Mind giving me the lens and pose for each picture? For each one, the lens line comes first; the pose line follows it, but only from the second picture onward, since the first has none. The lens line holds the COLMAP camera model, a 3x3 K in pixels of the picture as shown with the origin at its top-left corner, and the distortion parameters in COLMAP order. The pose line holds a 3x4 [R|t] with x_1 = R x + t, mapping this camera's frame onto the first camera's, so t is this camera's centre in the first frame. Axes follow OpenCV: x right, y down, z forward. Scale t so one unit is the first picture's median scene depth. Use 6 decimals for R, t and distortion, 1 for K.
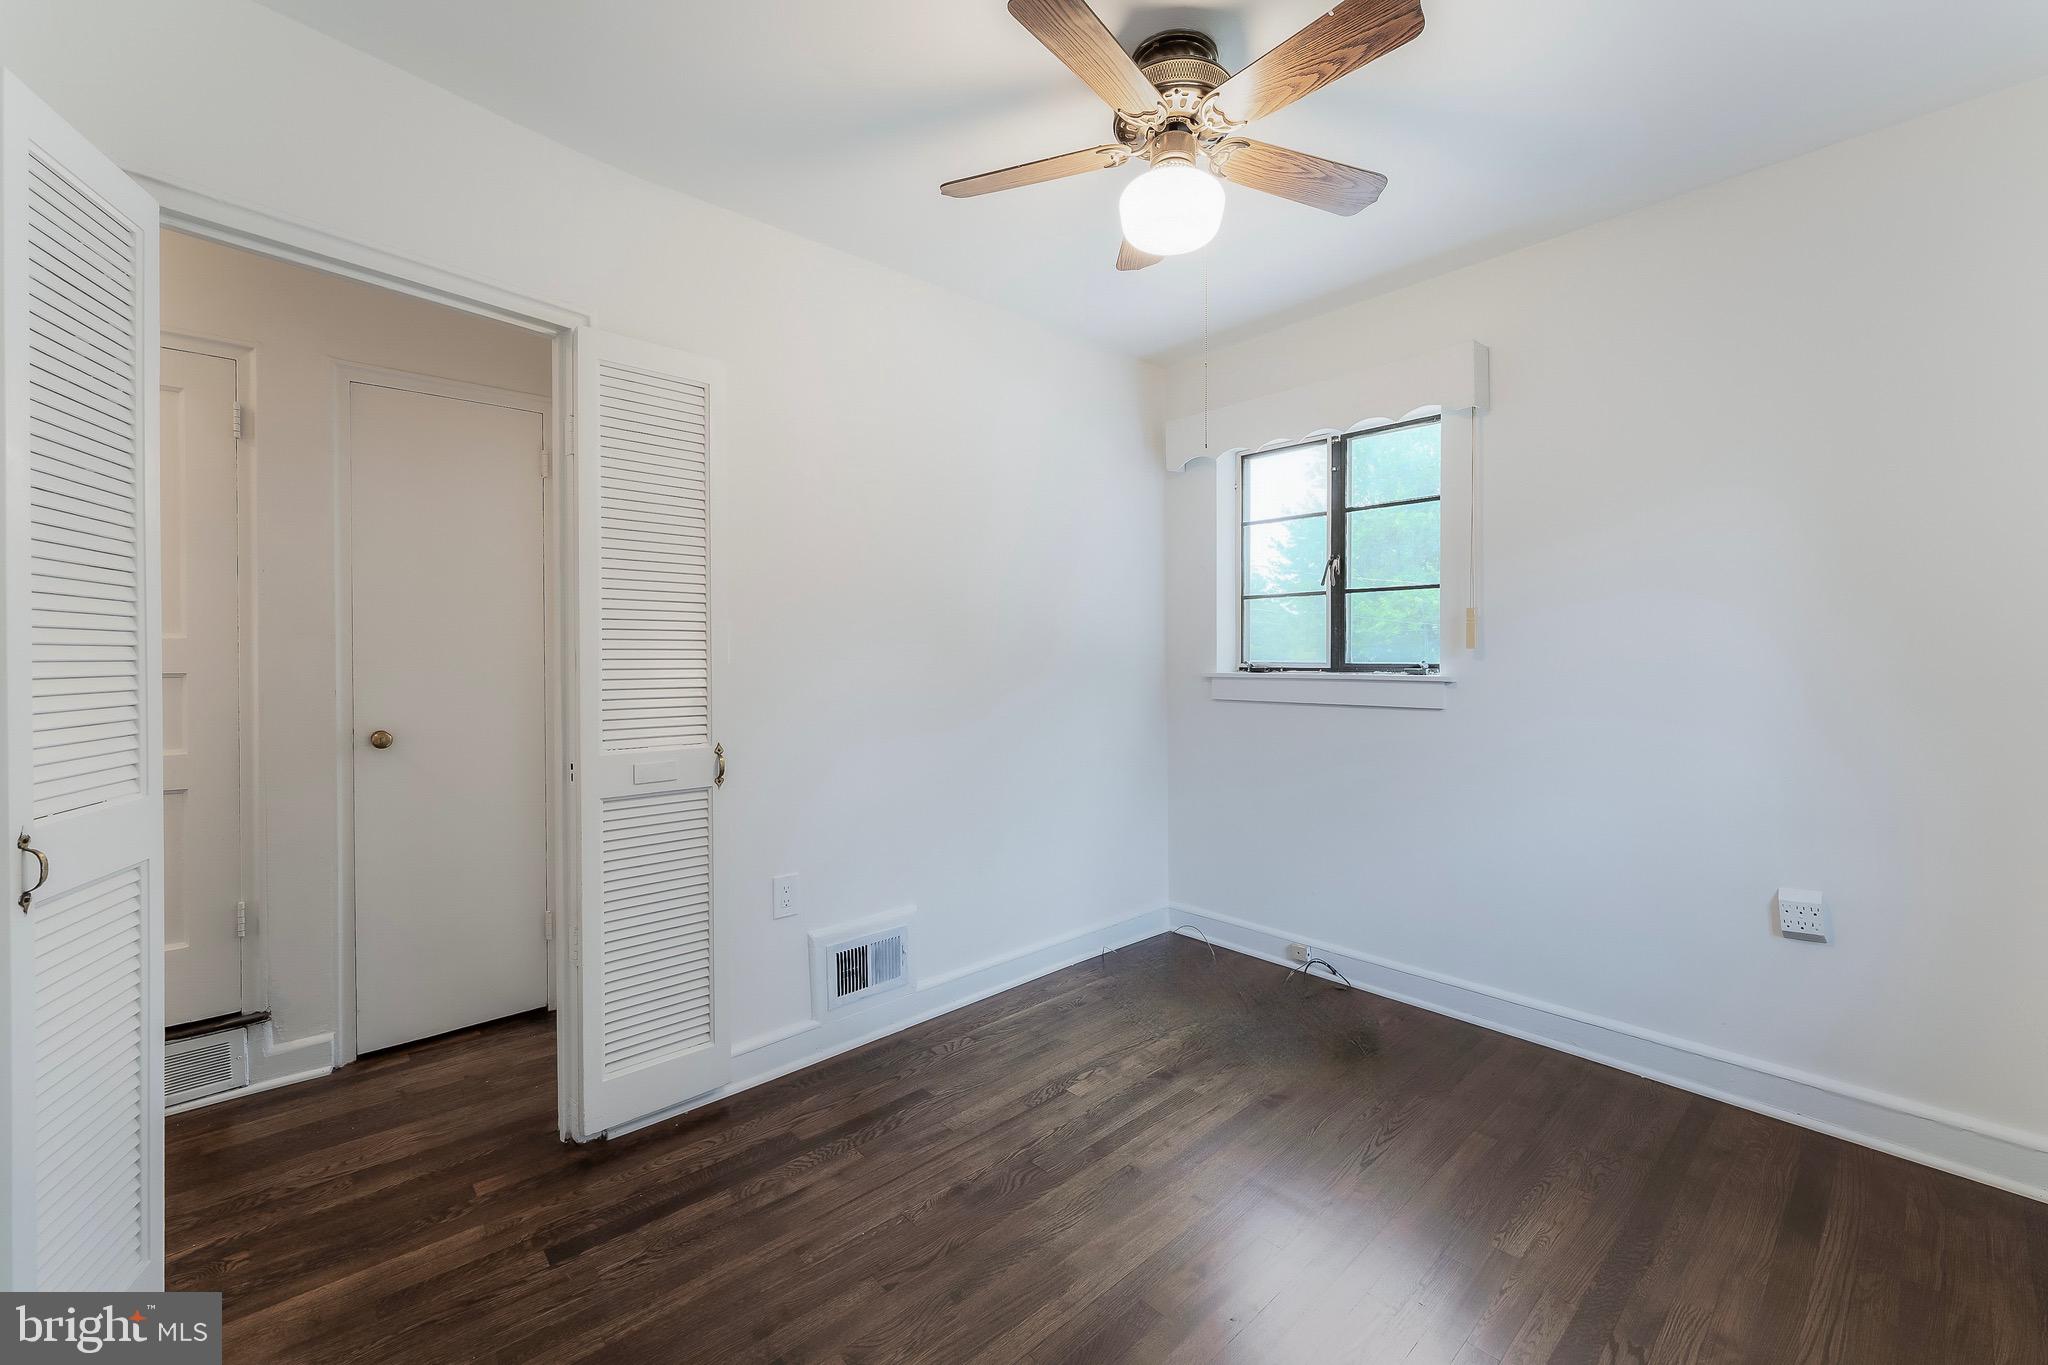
lens RADIAL K [[829.9, 0, 1030.2], [0, 829.9, 666.5], [0, 0, 1]] dist [0.000699, 0.000058]
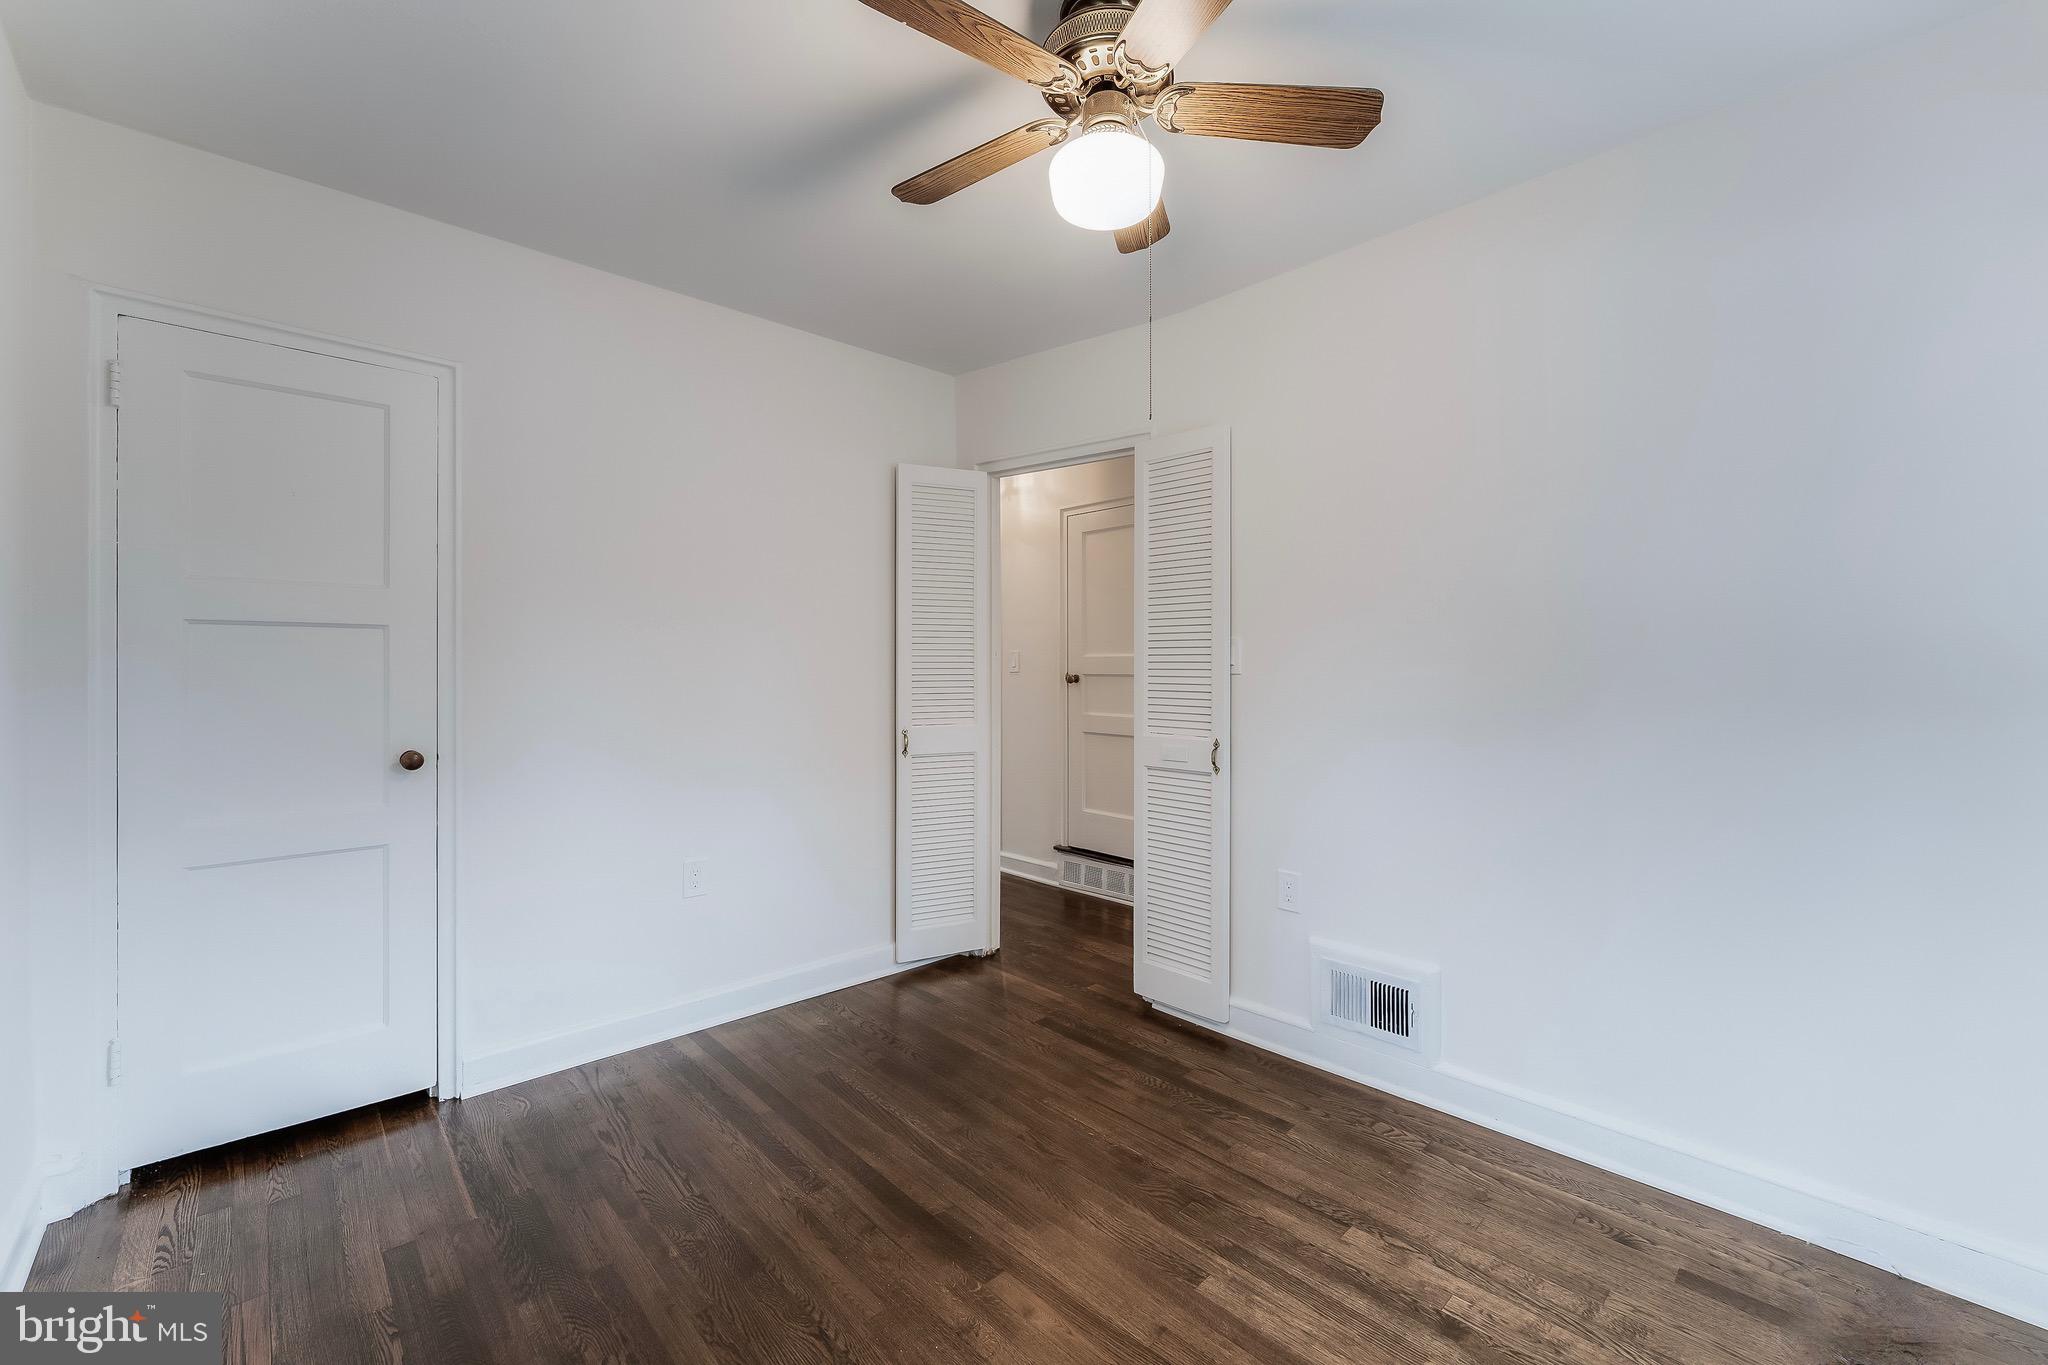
lens RADIAL K [[829.9, 0, 1030.2], [0, 829.9, 666.5], [0, 0, 1]] dist [0.000699, 0.000058]
pose [[0.024724, 0.004243, -0.999685, 0.922804], [-0.011964, 0.999921, 0.003948, -0.015903], [0.999623, 0.011863, 0.024773, 0.766578]]
